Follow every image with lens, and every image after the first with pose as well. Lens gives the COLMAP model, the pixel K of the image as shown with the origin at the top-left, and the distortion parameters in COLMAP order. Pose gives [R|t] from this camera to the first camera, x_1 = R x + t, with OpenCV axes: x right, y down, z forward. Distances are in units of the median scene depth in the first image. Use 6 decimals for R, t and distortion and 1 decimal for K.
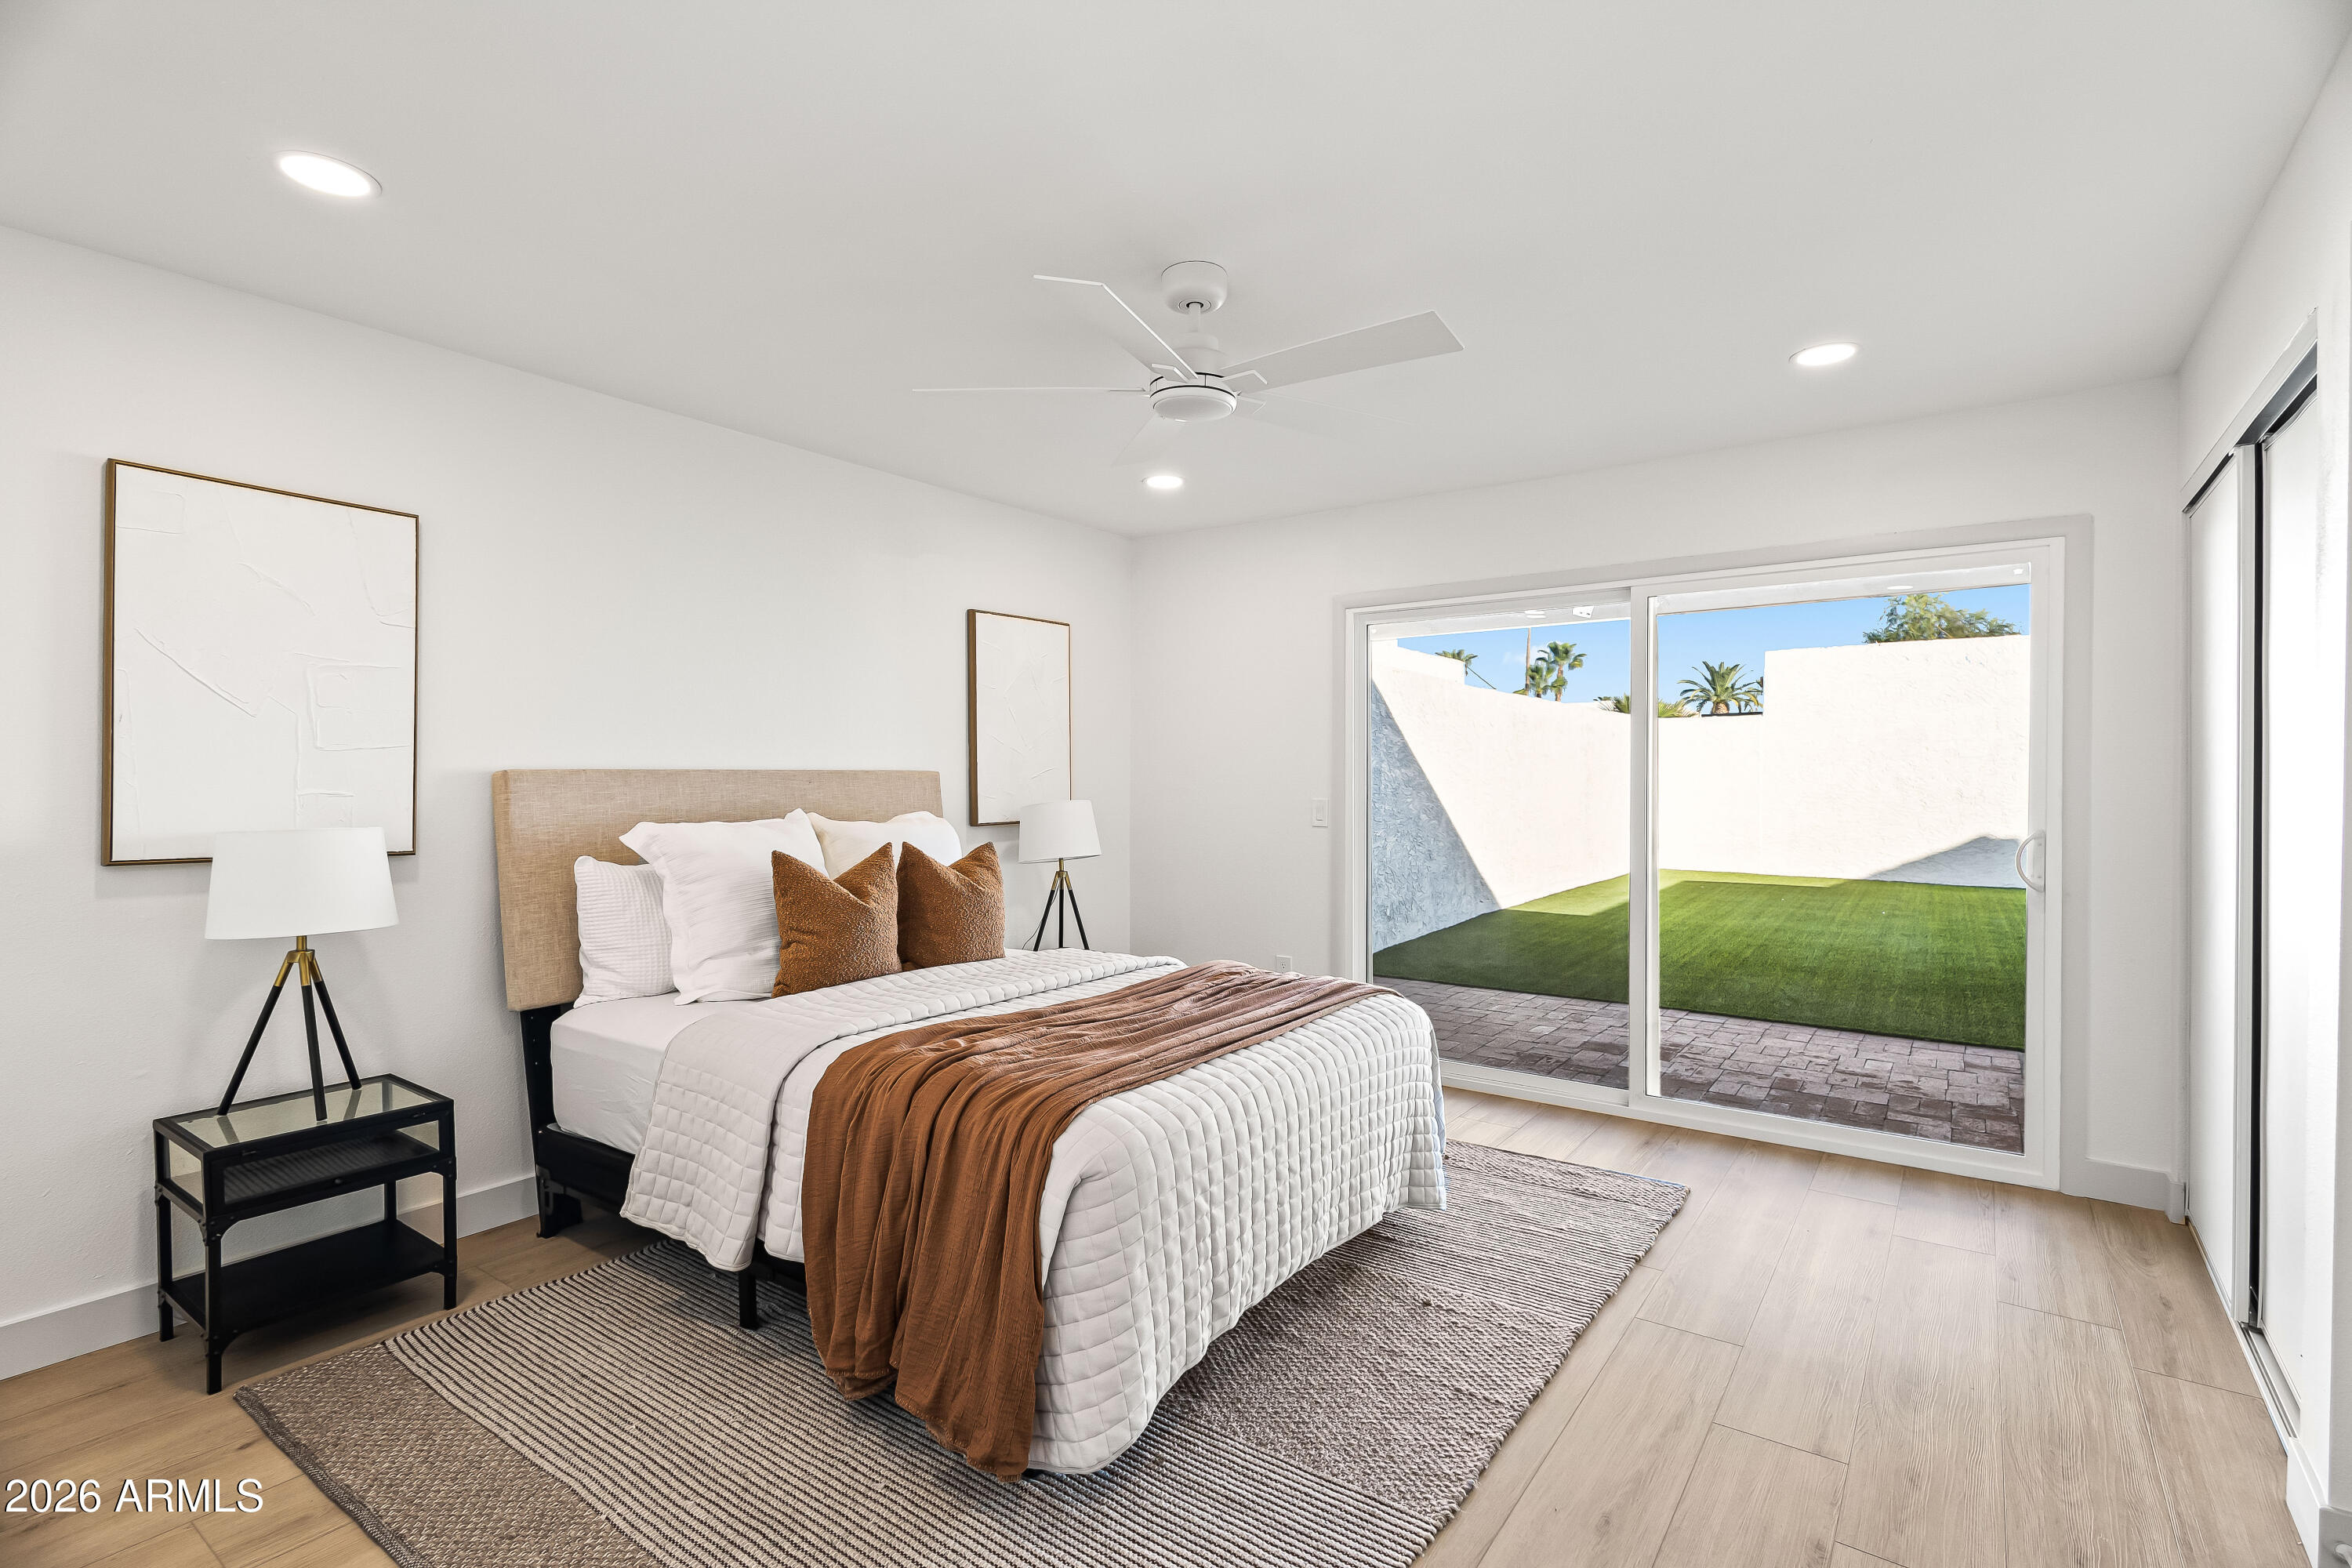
lens RADIAL K [[1099.7, 0, 1214.5], [0, 1099.7, 785.8], [0, 0, 1]] dist [-0.029940, 0.000070]
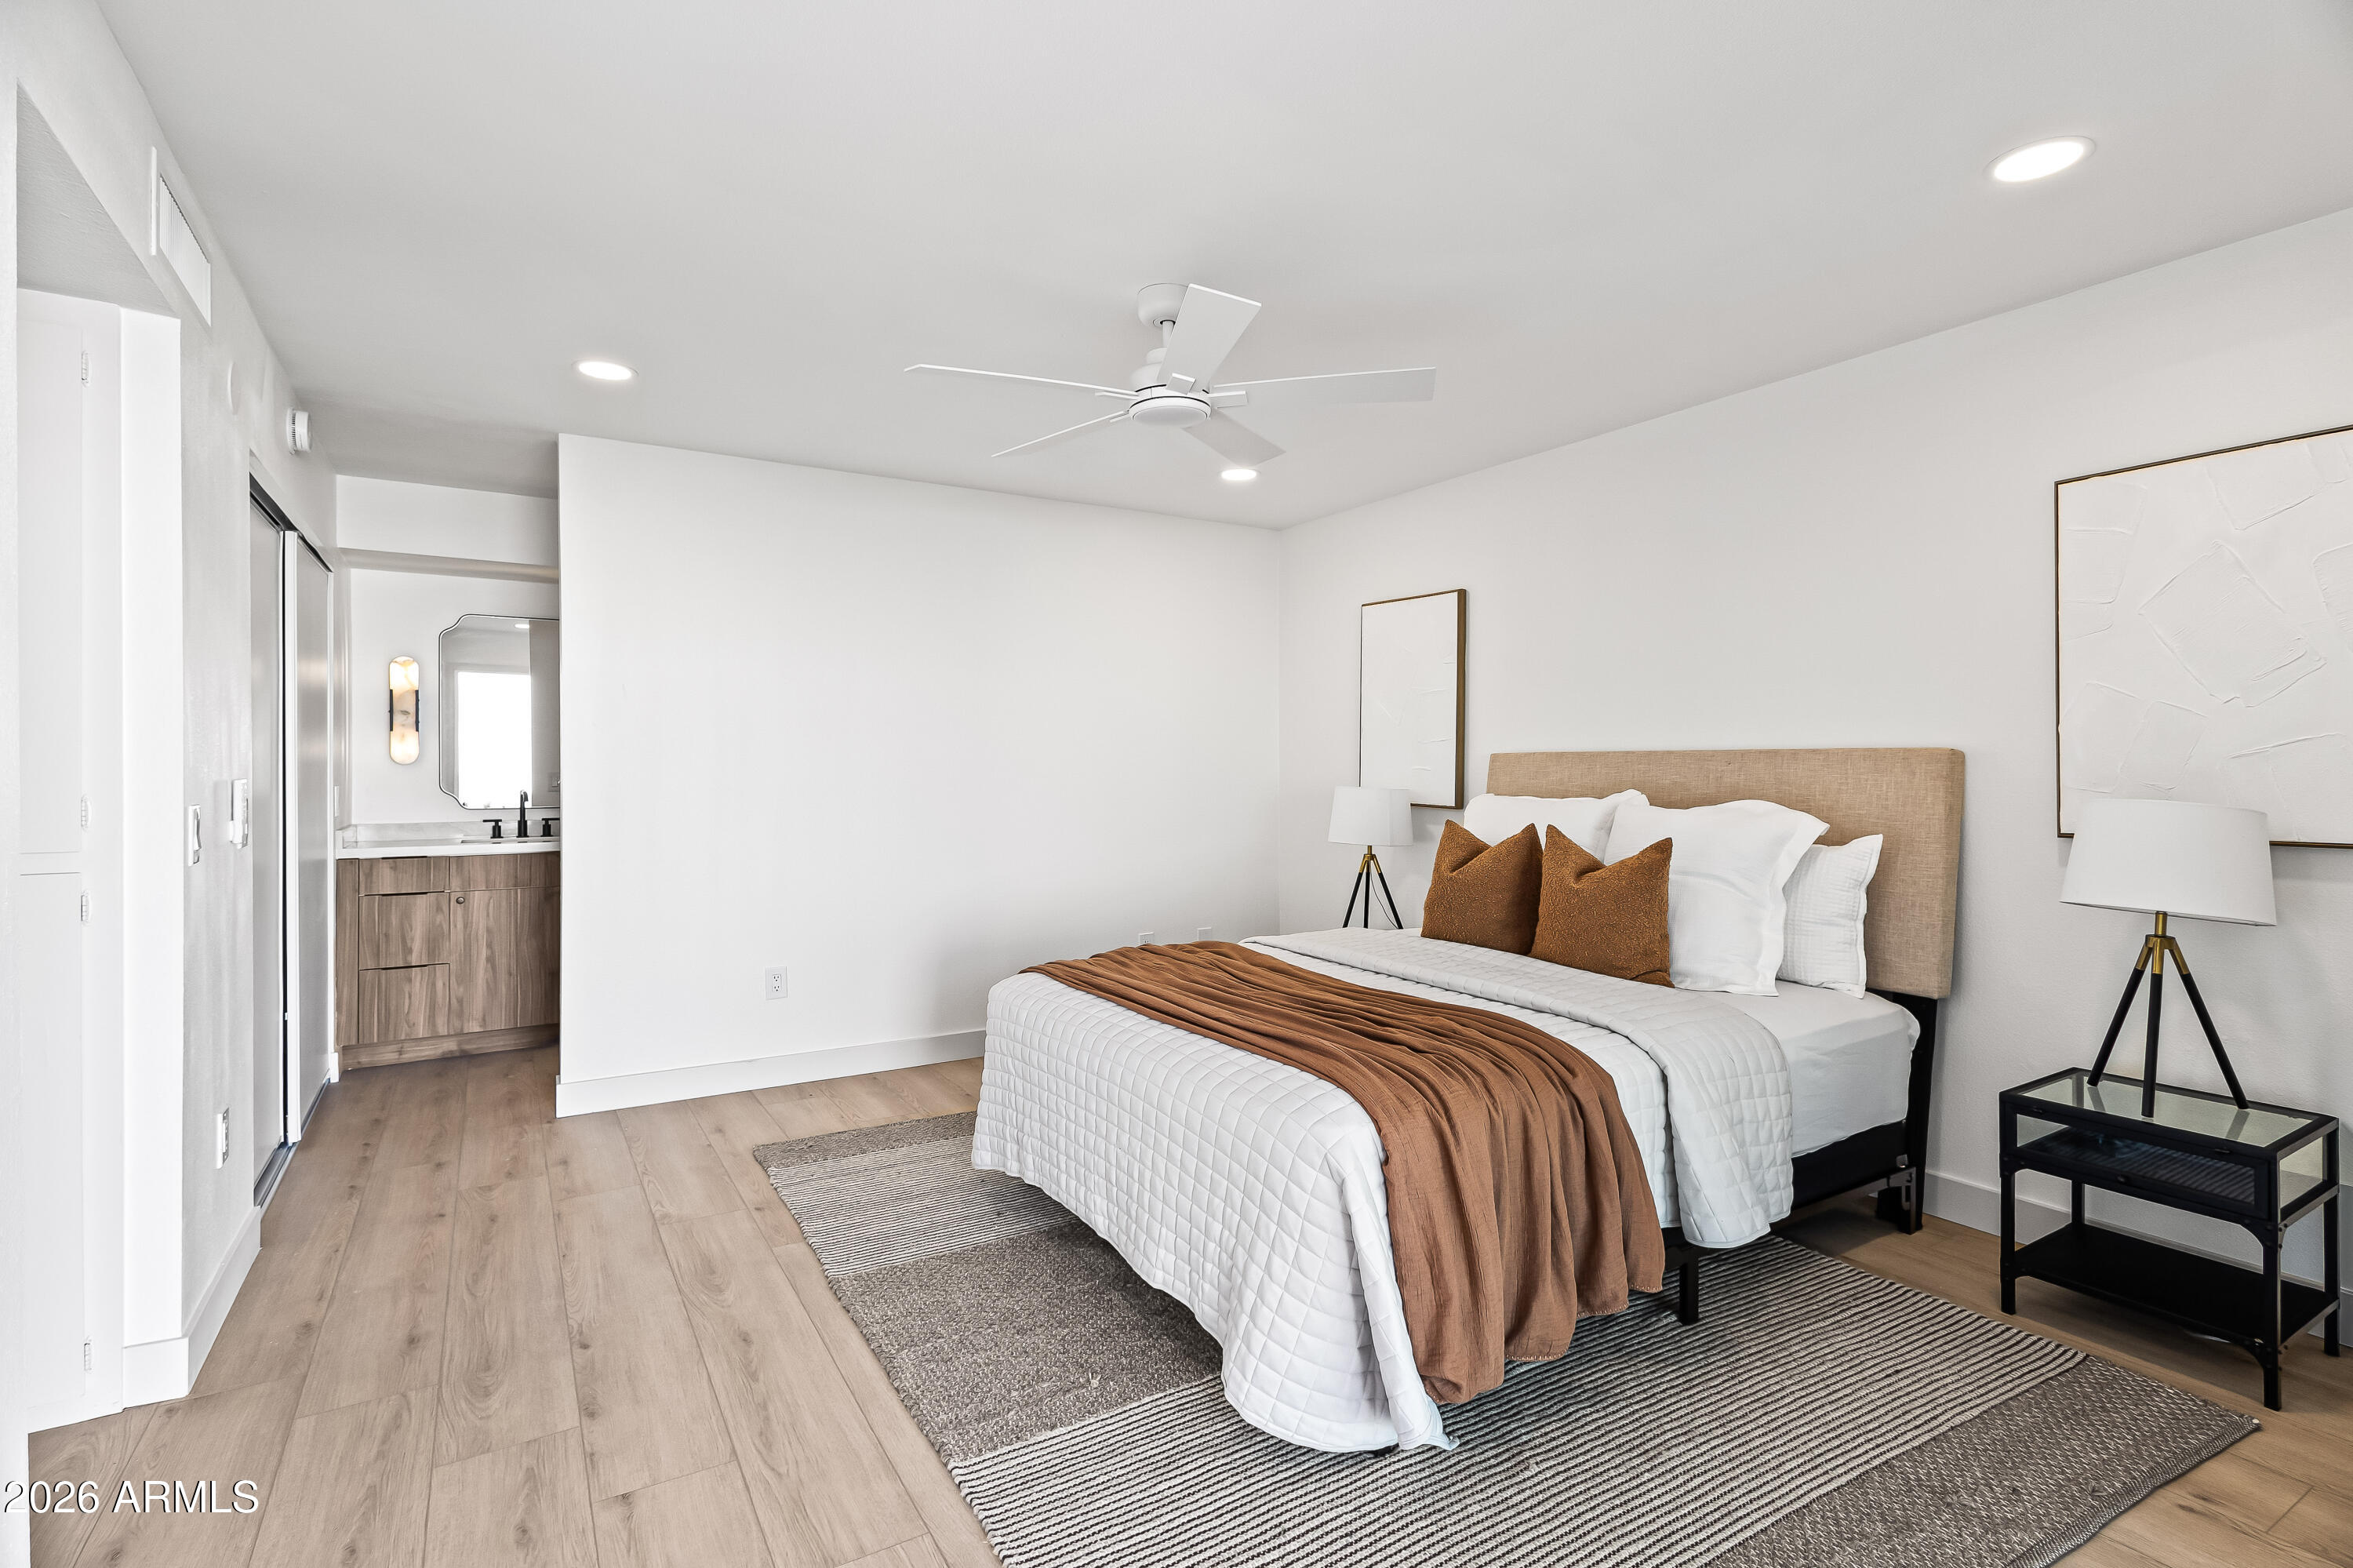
lens RADIAL K [[1146.9, 0, 1188.2], [0, 1146.9, 777.8], [0, 0, 1]] dist [0.003995, 0.000804]
pose [[-0.407282, 0.013609, -0.913201, 0.564881], [0.000137, 0.999890, 0.014840, -0.003598], [0.913303, 0.005919, -0.407239, 0.826799]]
